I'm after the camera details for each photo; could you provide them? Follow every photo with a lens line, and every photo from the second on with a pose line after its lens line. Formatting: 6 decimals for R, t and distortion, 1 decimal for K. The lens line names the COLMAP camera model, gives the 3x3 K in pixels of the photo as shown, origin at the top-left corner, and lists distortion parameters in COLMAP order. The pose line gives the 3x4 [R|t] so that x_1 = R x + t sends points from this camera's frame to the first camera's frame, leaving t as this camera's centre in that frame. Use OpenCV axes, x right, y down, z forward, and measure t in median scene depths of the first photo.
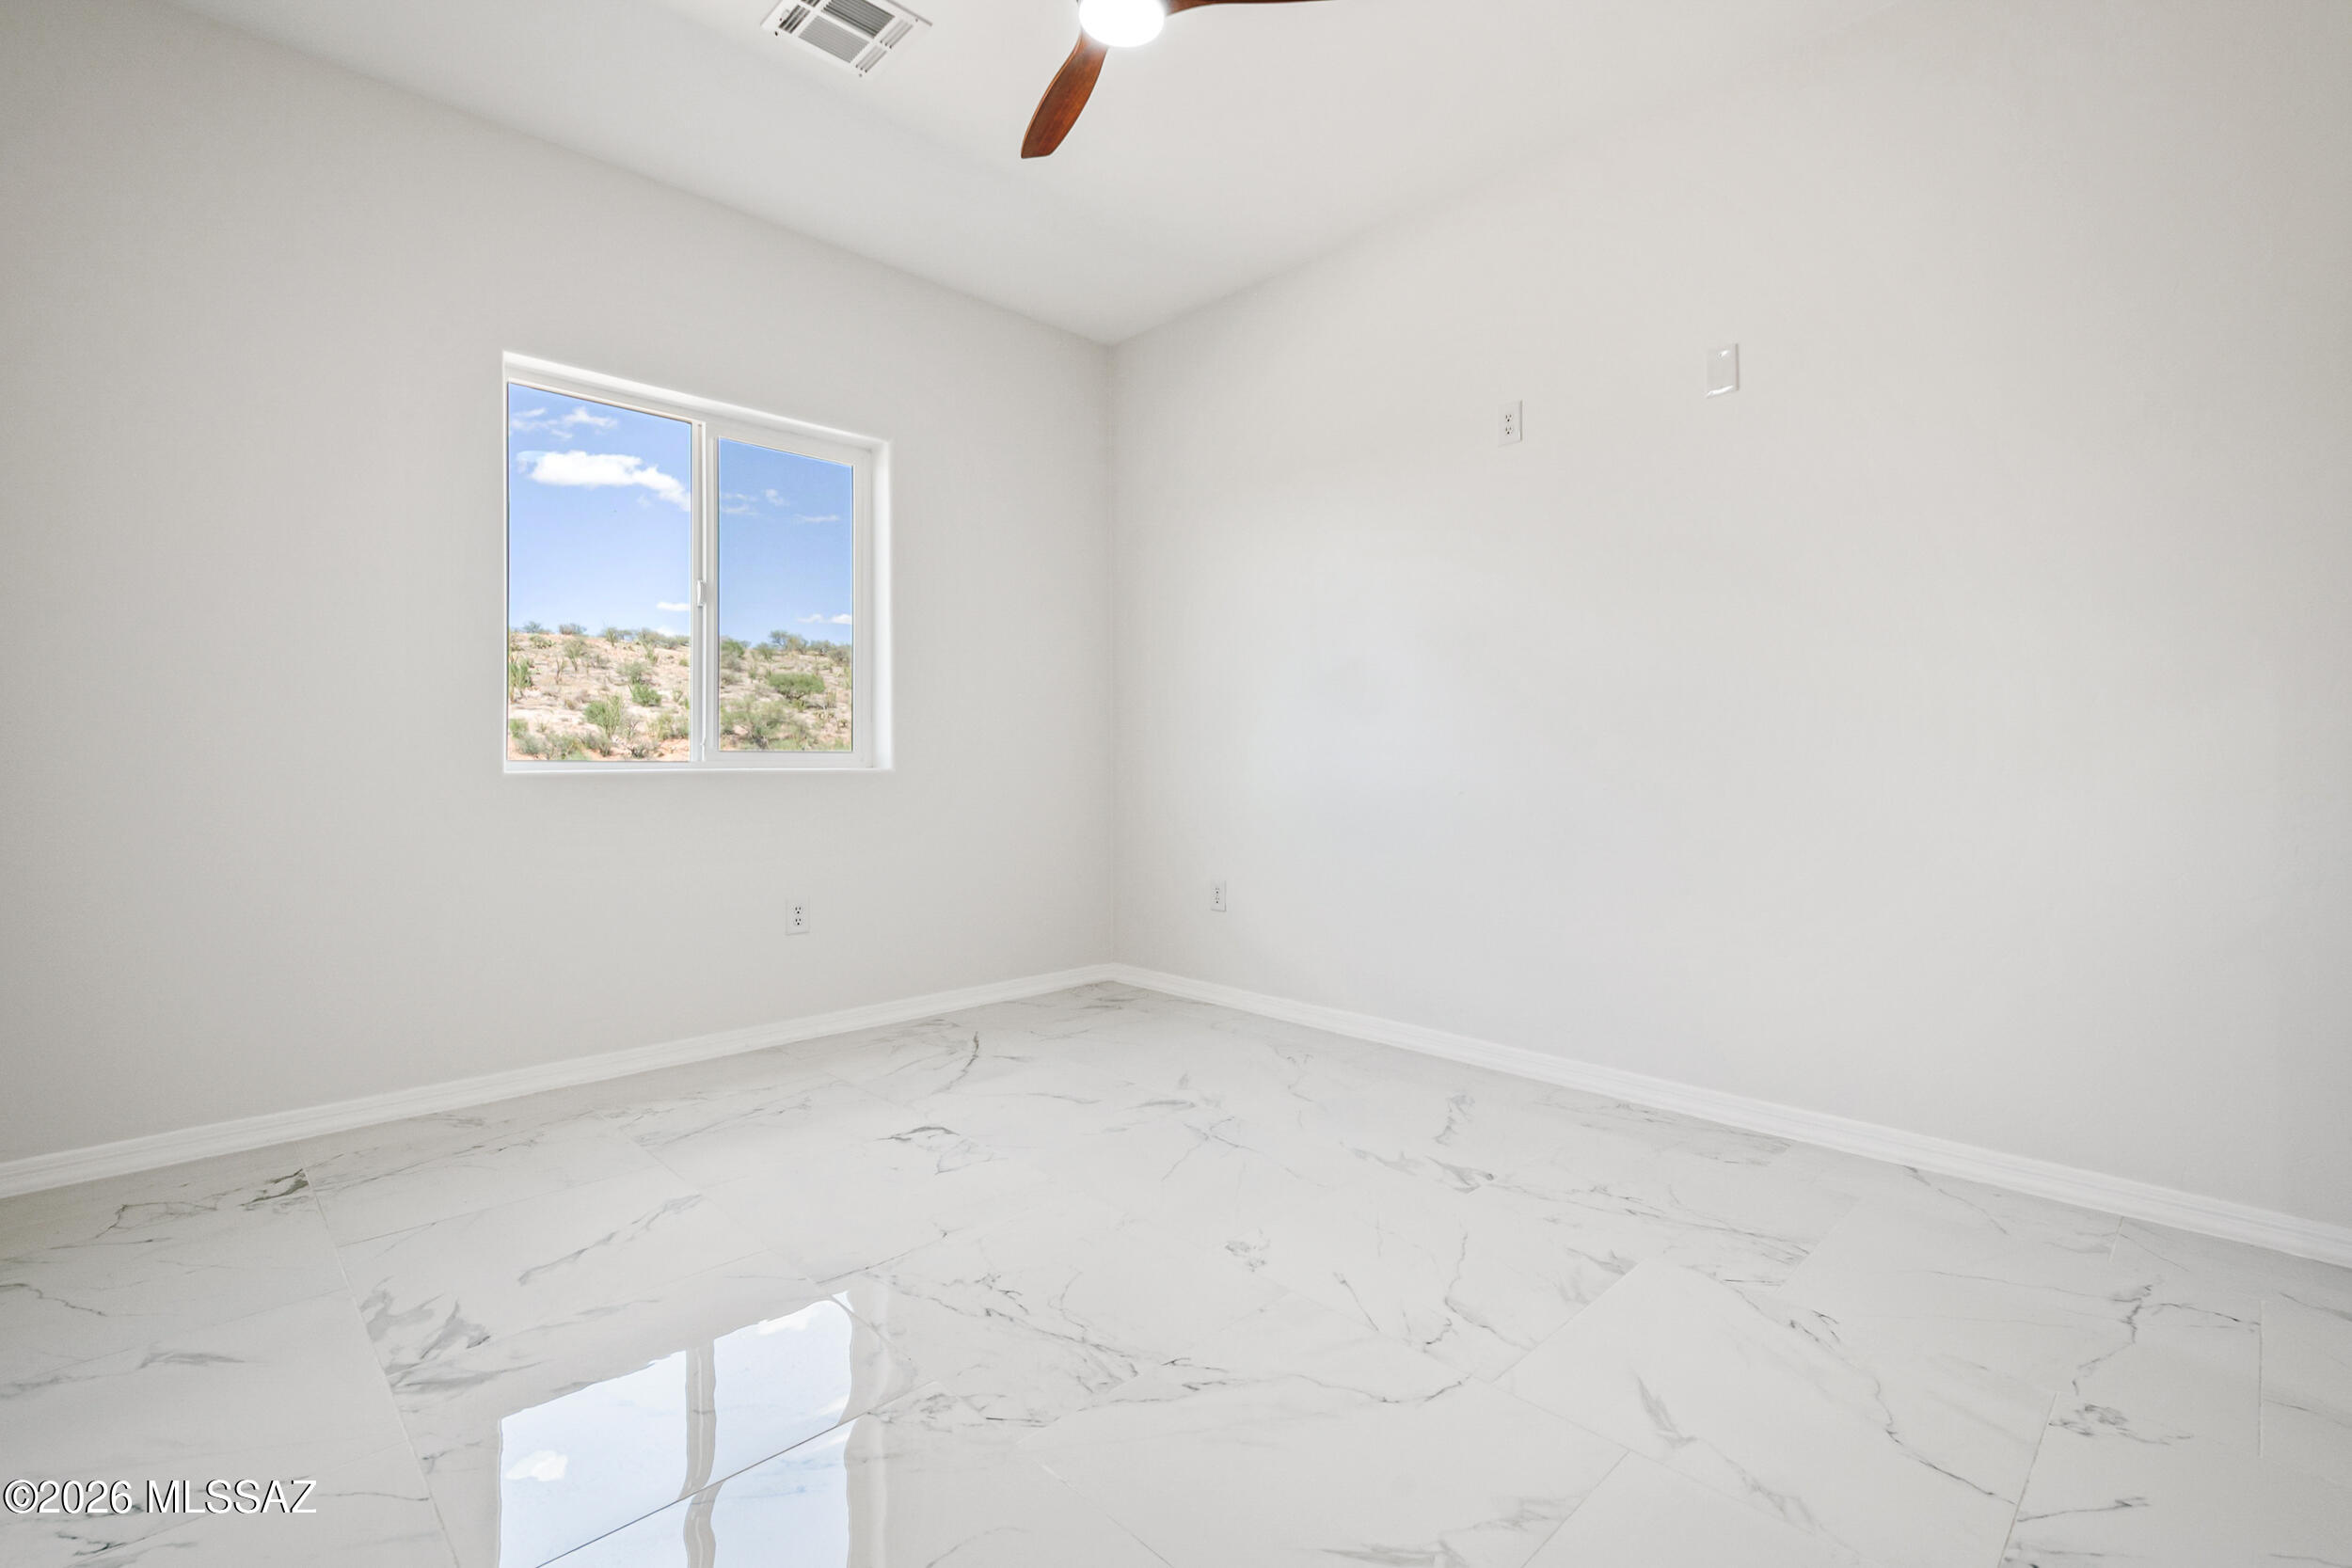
lens RADIAL K [[1062.7, 0, 1168.4], [0, 1062.7, 750.4], [0, 0, 1]] dist [0.009578, -0.000227]
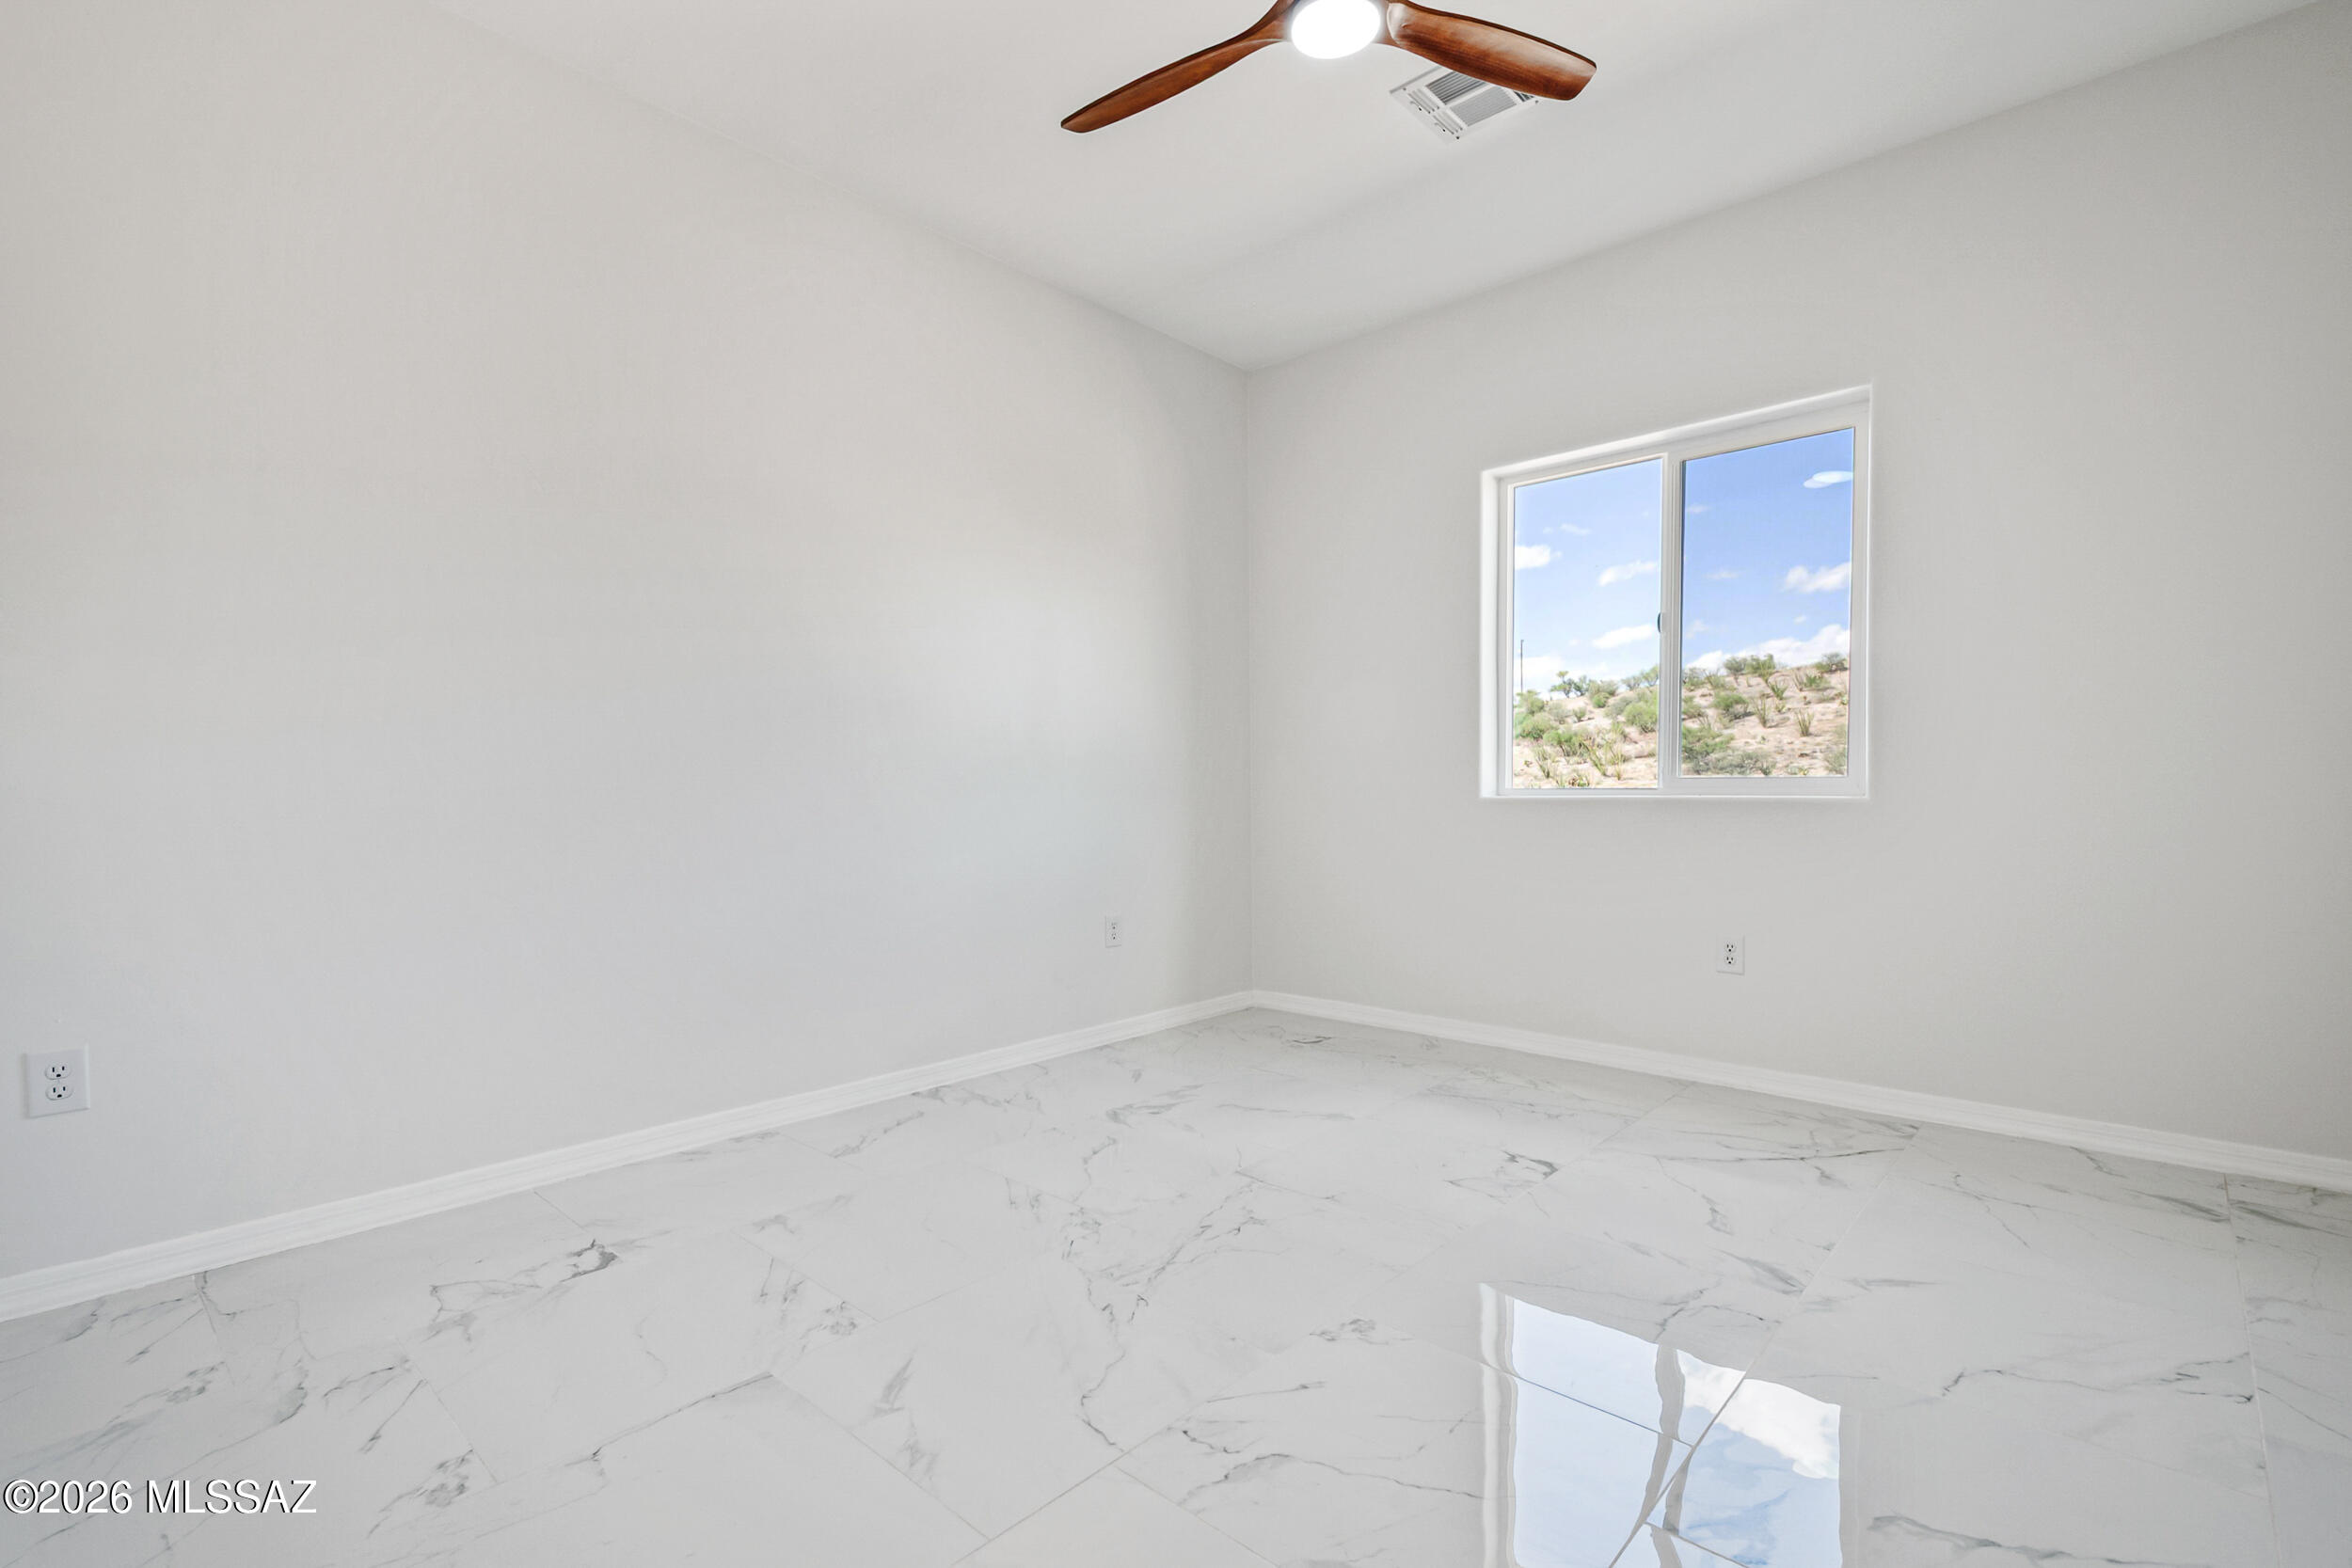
lens RADIAL K [[1062.7, 0, 1168.4], [0, 1062.7, 750.4], [0, 0, 1]] dist [0.009578, -0.000227]
pose [[0.053062, -0.031426, -0.998097, 0.779058], [0.014223, 0.999427, -0.030712, -0.003059], [0.998490, -0.012566, 0.053478, 0.622354]]
